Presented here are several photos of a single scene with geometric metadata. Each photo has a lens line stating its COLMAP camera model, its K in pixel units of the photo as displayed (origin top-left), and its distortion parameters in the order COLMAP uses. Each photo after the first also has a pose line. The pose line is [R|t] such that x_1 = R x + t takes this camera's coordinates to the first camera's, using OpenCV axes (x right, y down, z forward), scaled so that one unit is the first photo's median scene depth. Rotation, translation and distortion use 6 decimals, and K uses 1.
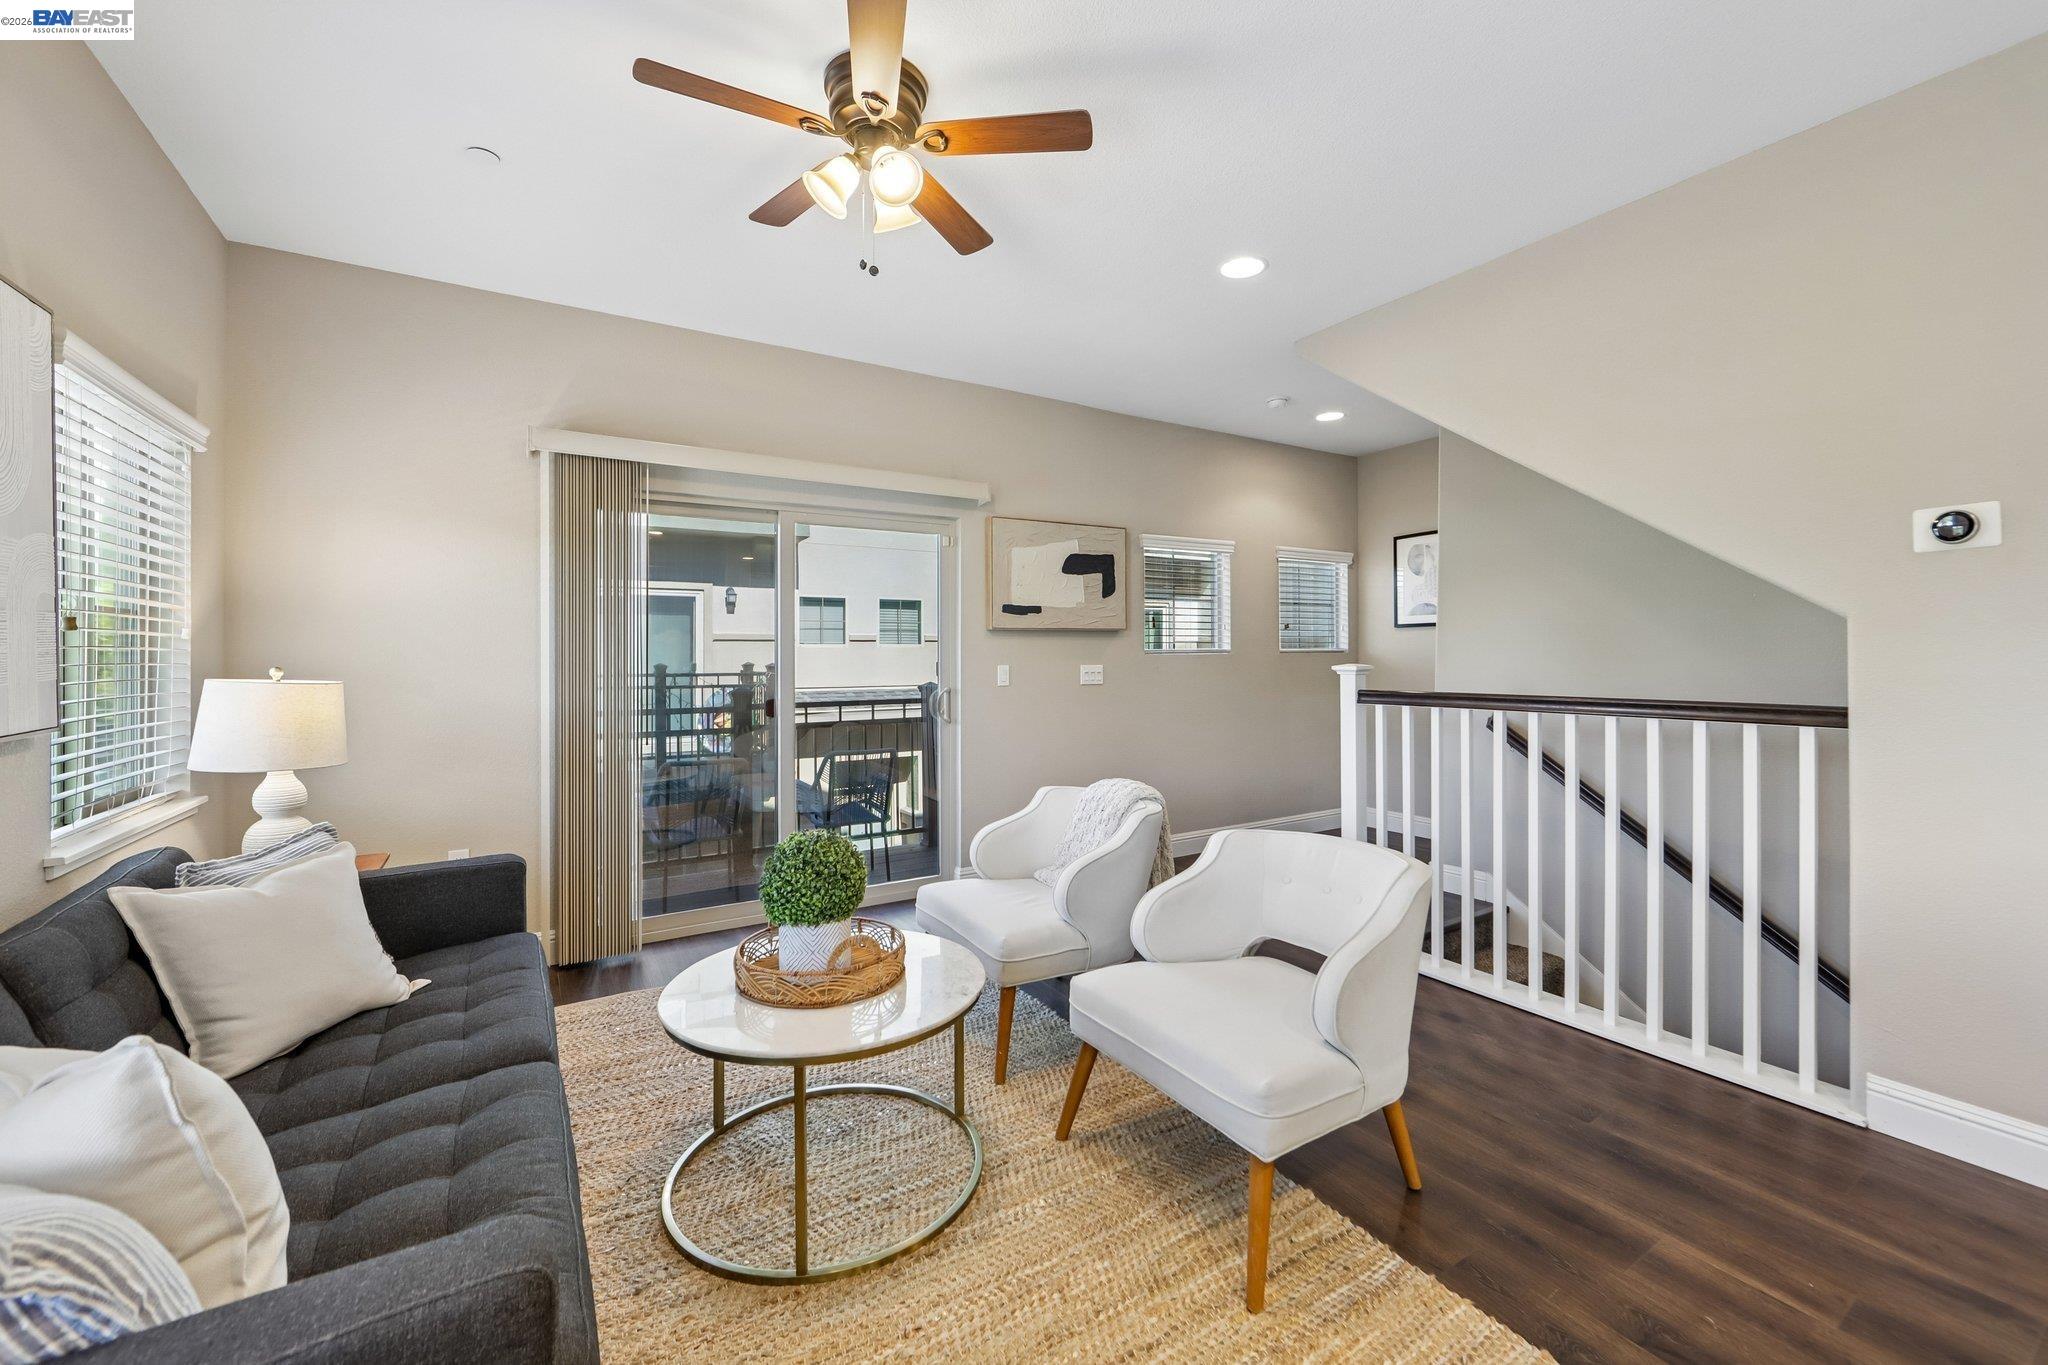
lens RADIAL K [[826.6, 0, 1044.0], [0, 826.6, 652.4], [0, 0, 1]] dist [-0.013395, 0.002715]
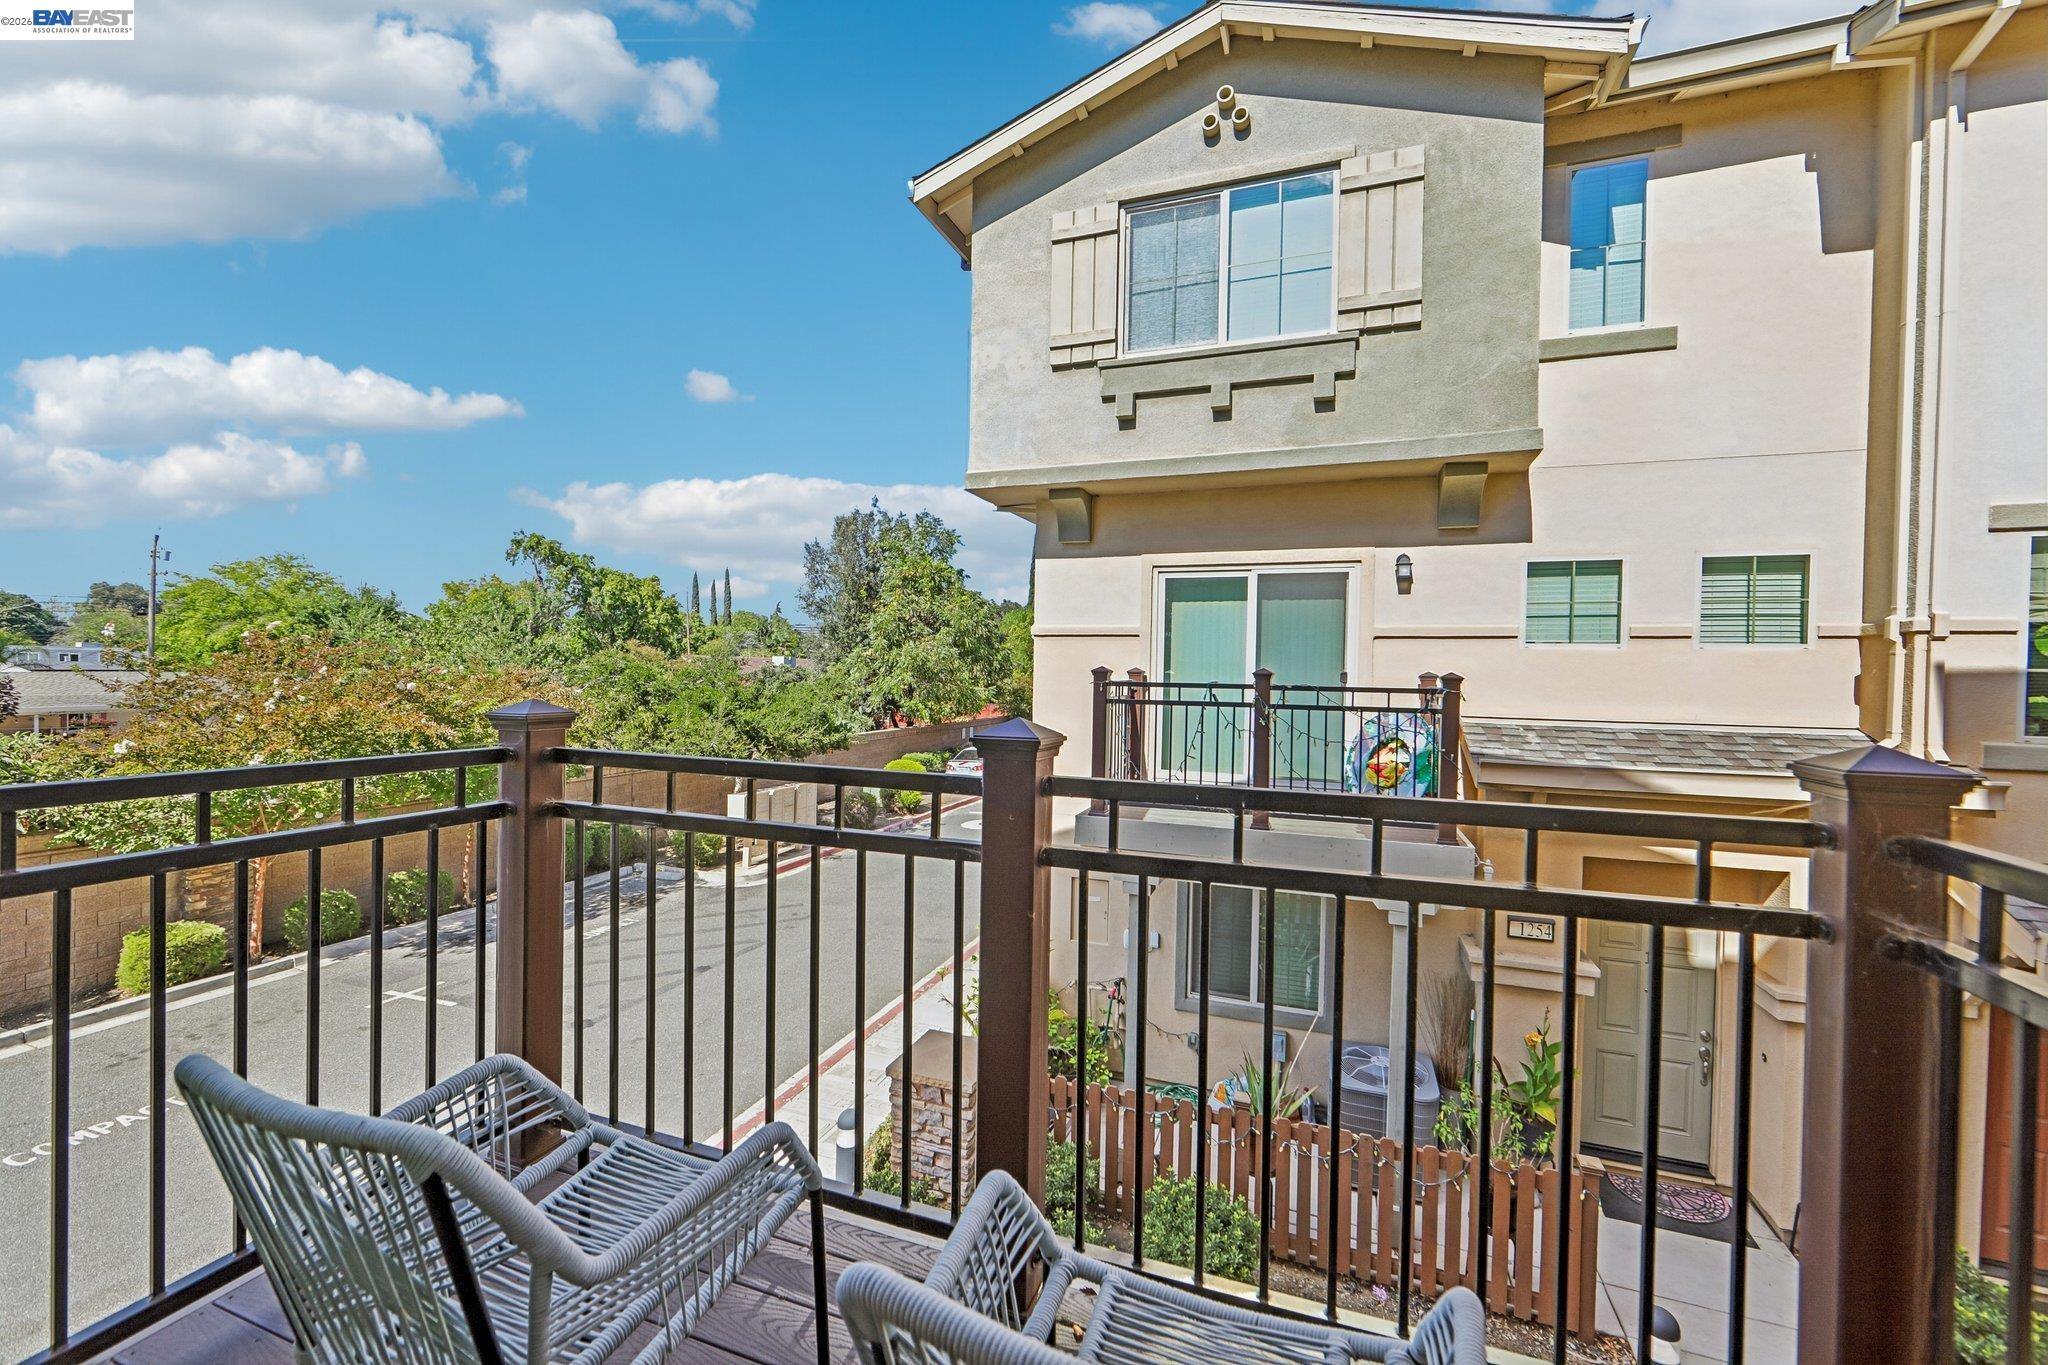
lens RADIAL K [[826.6, 0, 1037.7], [0, 826.6, 676.1], [0, 0, 1]] dist [-0.013395, 0.002715]
pose [[0.621094, 0.019533, -0.783492, -0.144496], [-0.014066, 0.999806, 0.013775, 0.026685], [0.783610, 0.002465, 0.621249, 0.970710]]
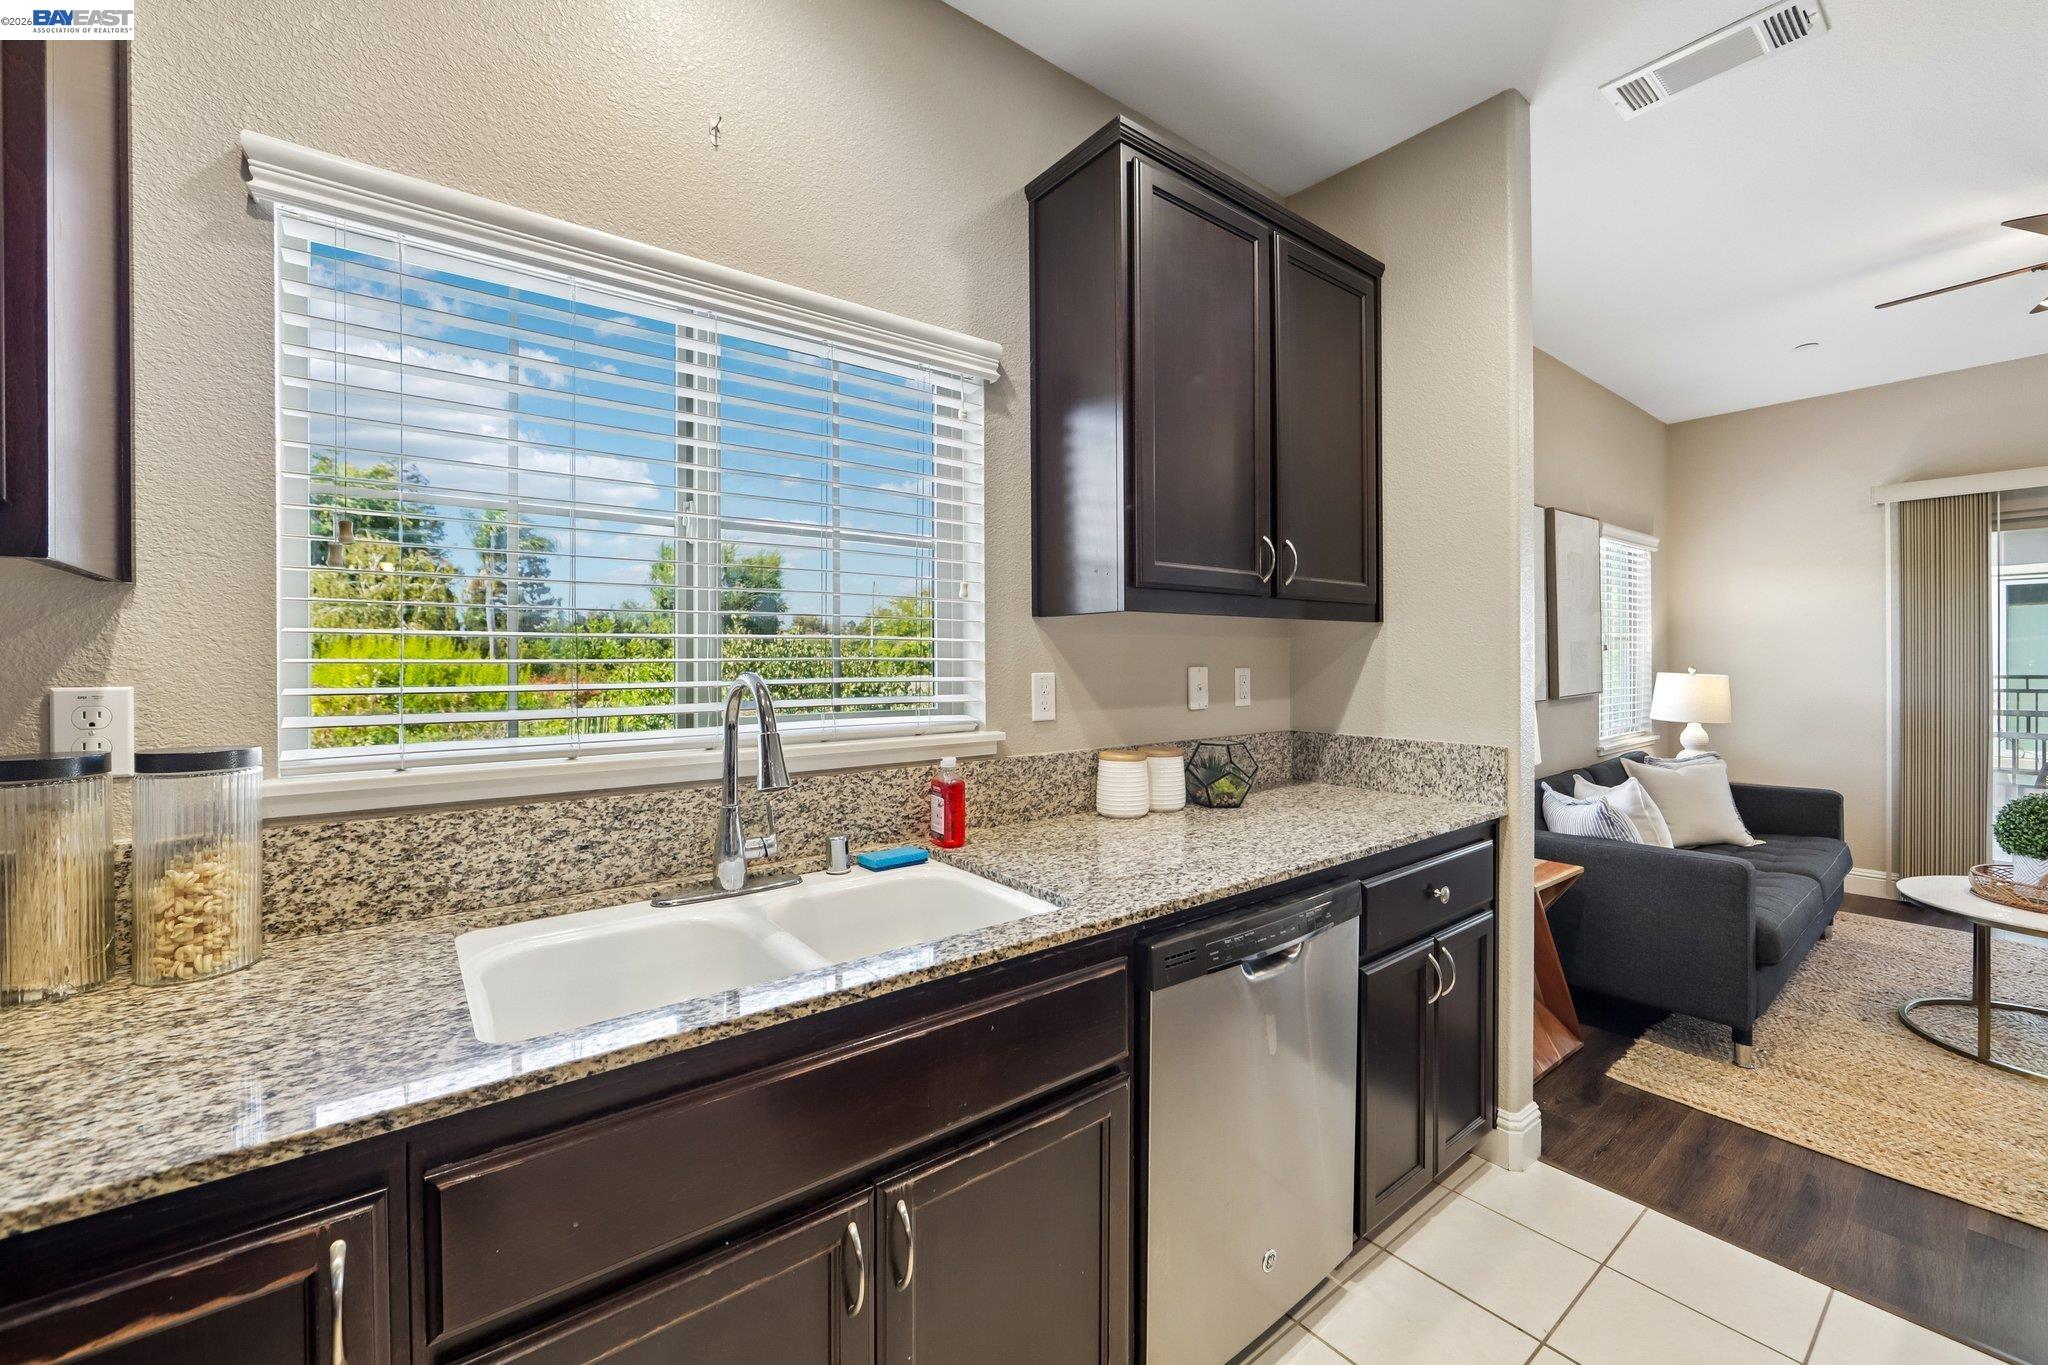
lens RADIAL K [[826.6, 0, 1036.3], [0, 826.6, 664.1], [0, 0, 1]] dist [-0.013395, 0.002715]
pose [[0.112789, 0.006193, -0.993600, 0.388597], [0.013229, 0.999883, 0.007734, -0.012517], [0.993531, -0.014017, 0.112694, -0.358967]]
